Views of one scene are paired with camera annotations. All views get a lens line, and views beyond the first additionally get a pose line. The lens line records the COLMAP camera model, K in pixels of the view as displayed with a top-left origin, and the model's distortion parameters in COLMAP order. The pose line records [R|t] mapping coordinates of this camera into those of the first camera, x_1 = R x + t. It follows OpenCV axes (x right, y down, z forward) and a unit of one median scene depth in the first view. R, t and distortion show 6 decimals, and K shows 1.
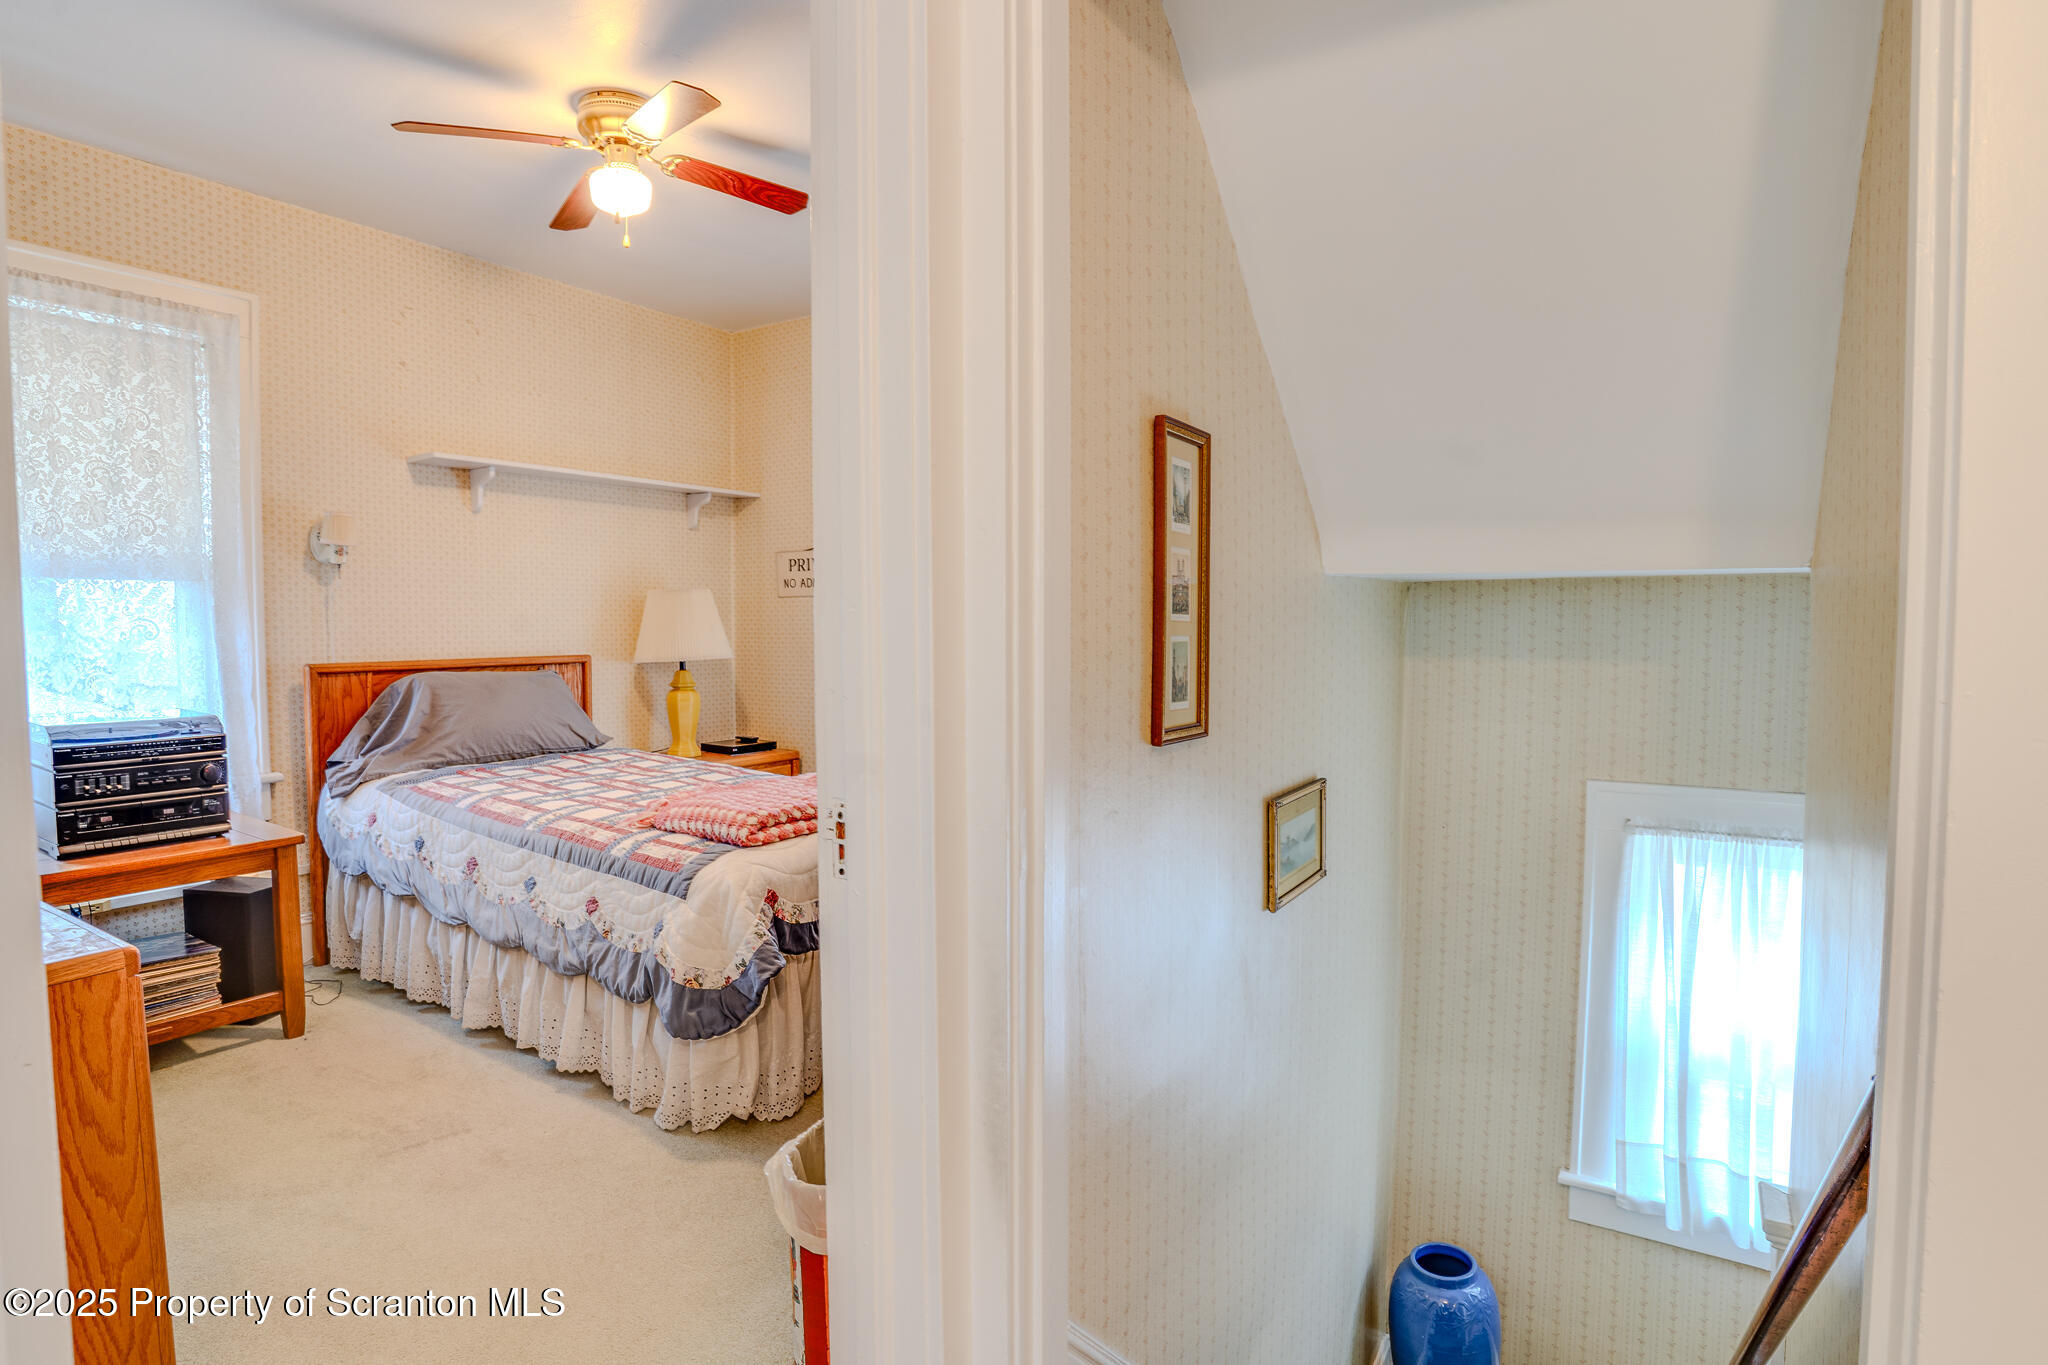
lens RADIAL K [[1055.9, 0, 1019.5], [0, 1055.9, 677.1], [0, 0, 1]] dist [-0.073126, 0.027495]
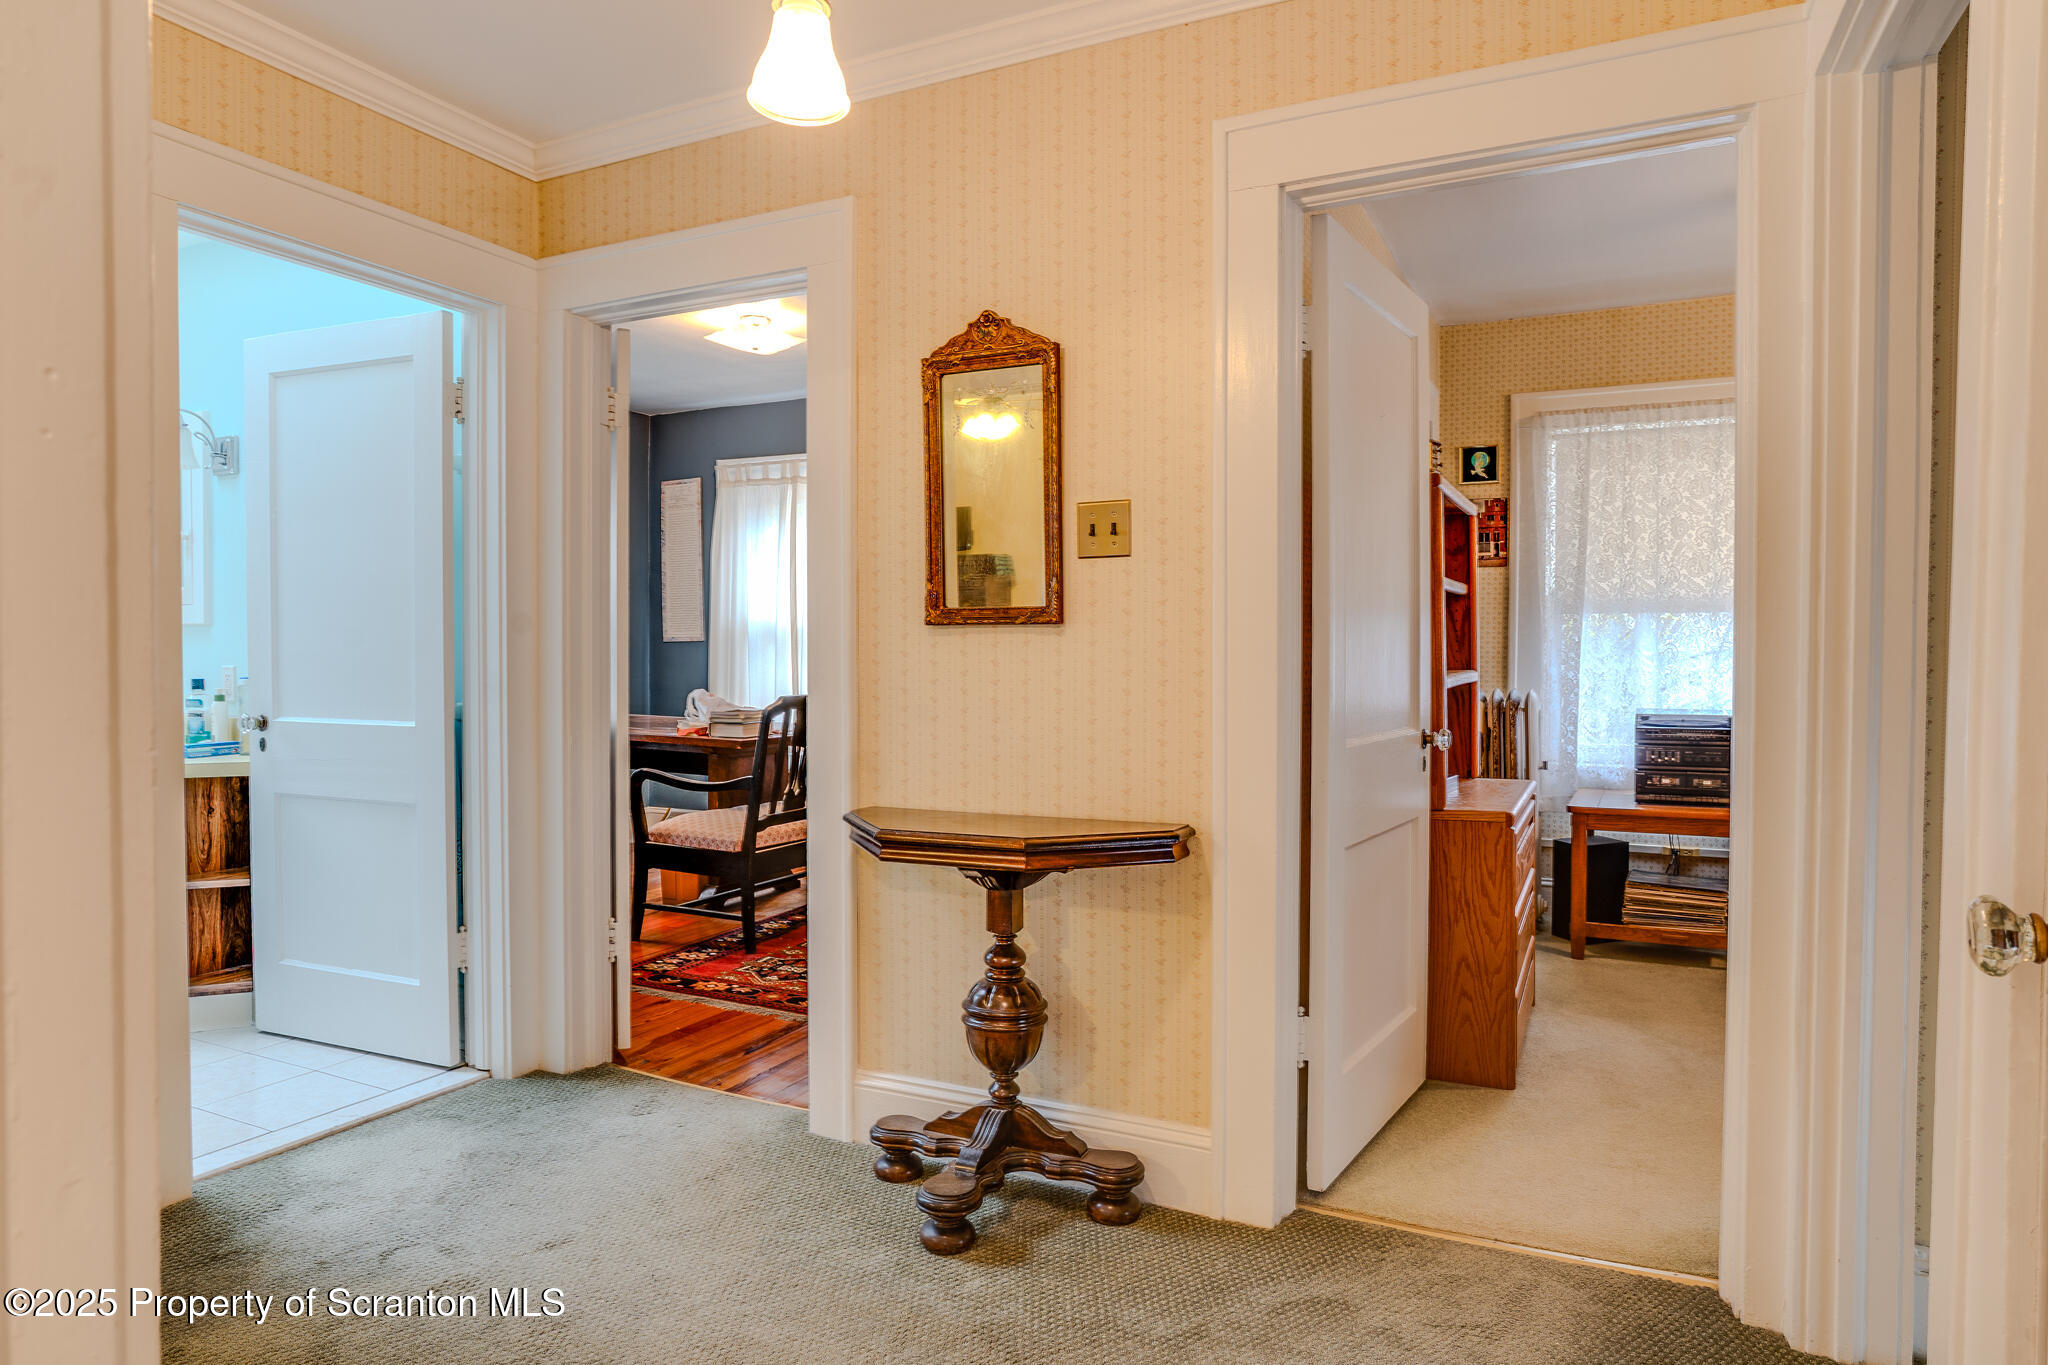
lens RADIAL K [[1246.6, 0, 1027.0], [0, 1246.6, 685.4], [0, 0, 1]] dist [-0.014550, -0.000092]
pose [[0.095529, 0.019333, -0.995239, 0.699523], [-0.052672, 0.998509, 0.014340, 0.026238], [0.994032, 0.051051, 0.096405, -0.067990]]
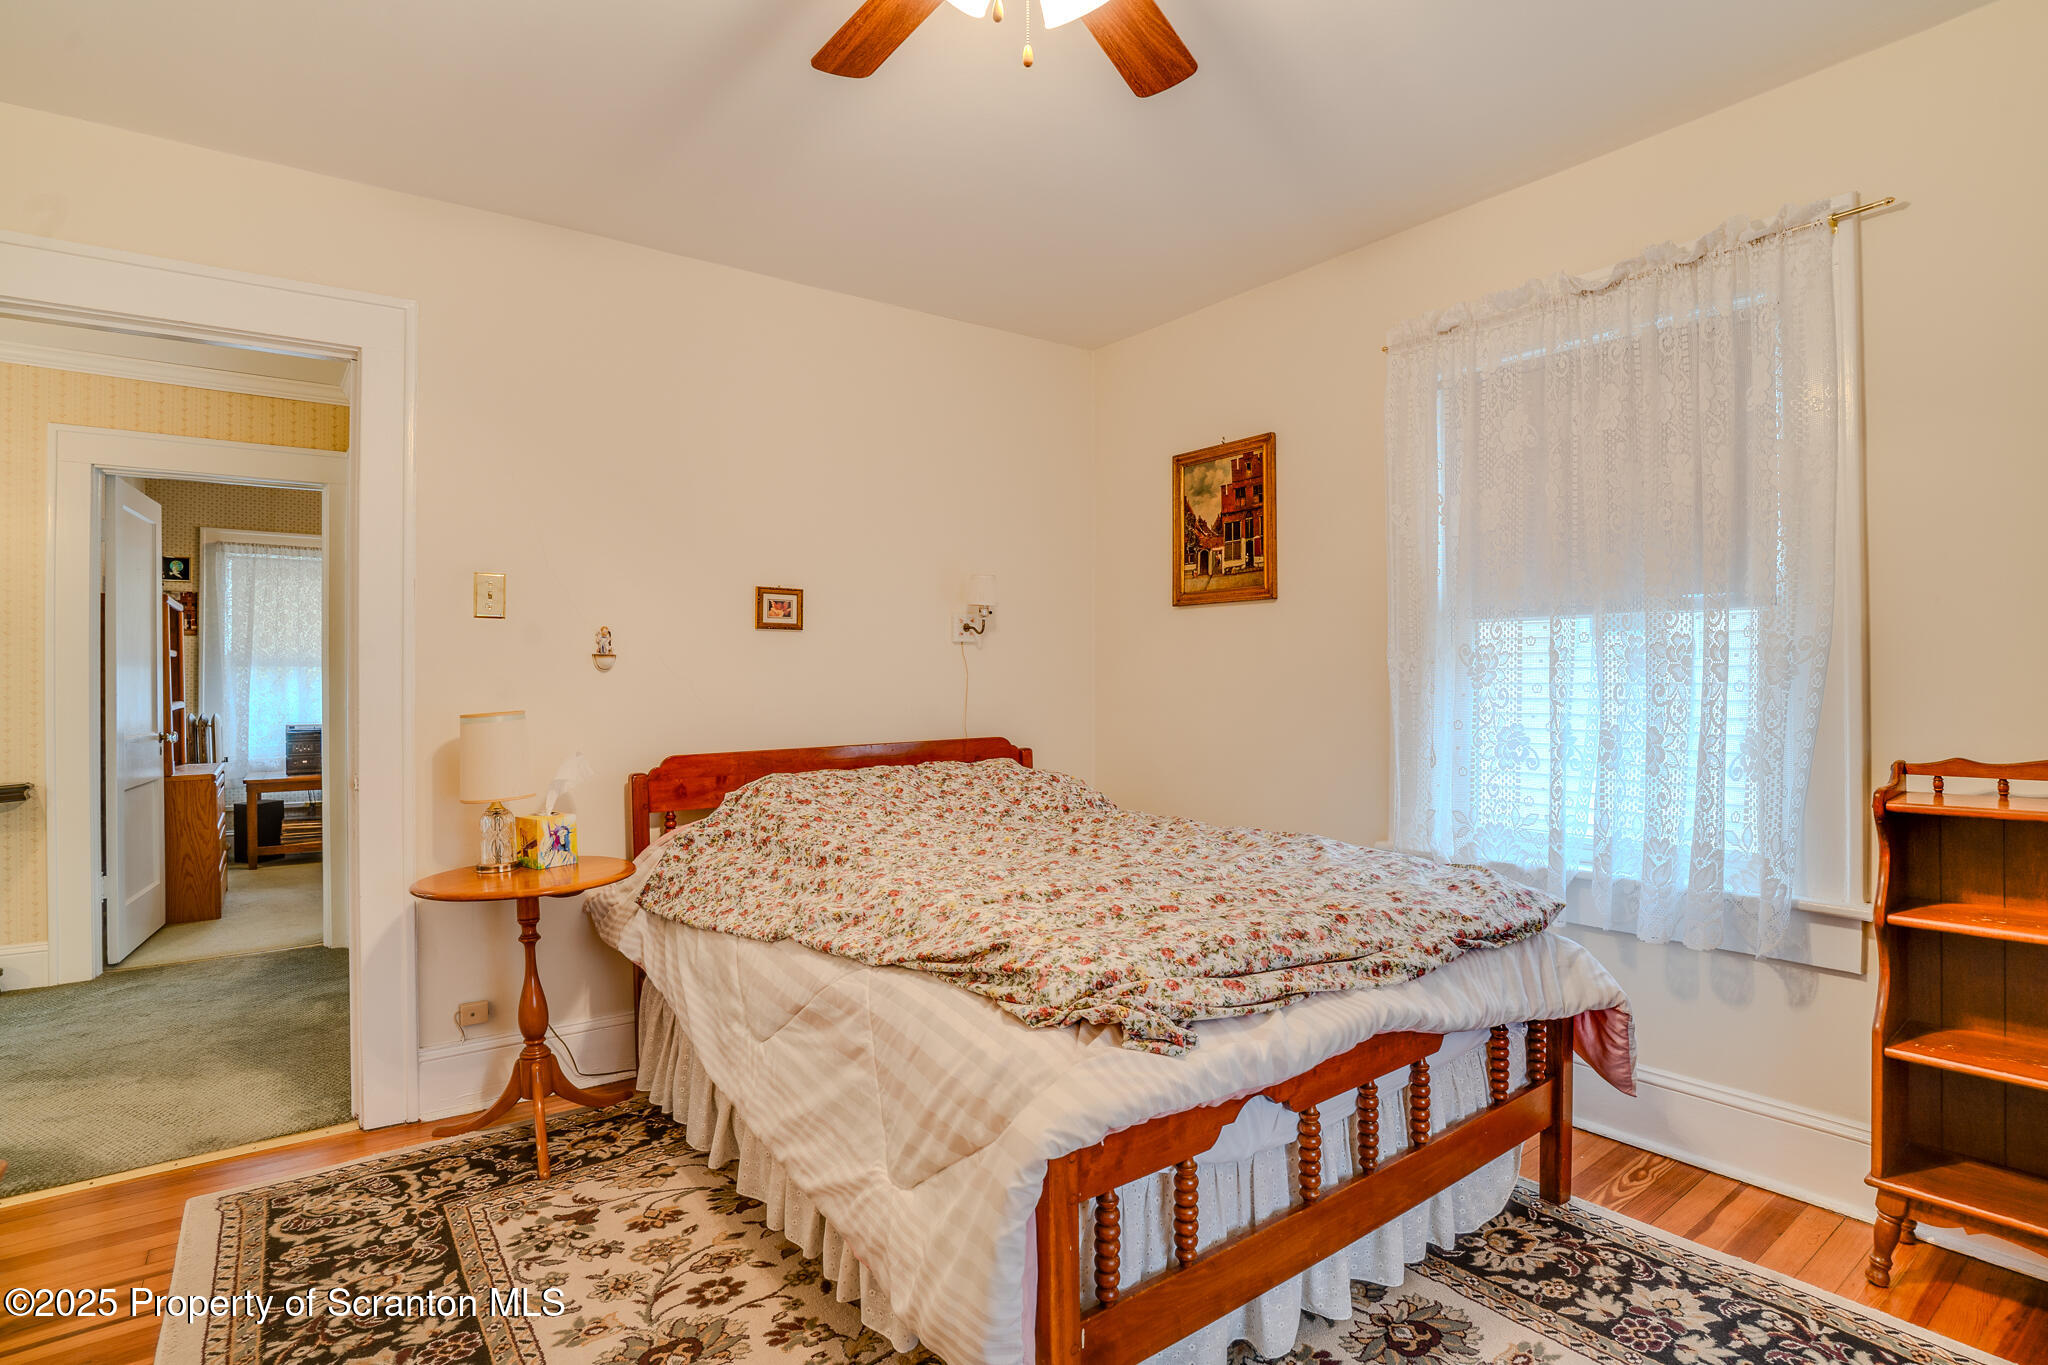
lens RADIAL K [[1016.9, 0, 1023.0], [0, 1016.9, 677.7], [0, 0, 1]] dist [-0.065837, 0.023497]
pose [[0.927437, -0.013881, -0.373721, 1.634367], [-0.009130, 0.998173, -0.059732, 0.058408], [0.373867, 0.058810, 0.925616, -0.622981]]
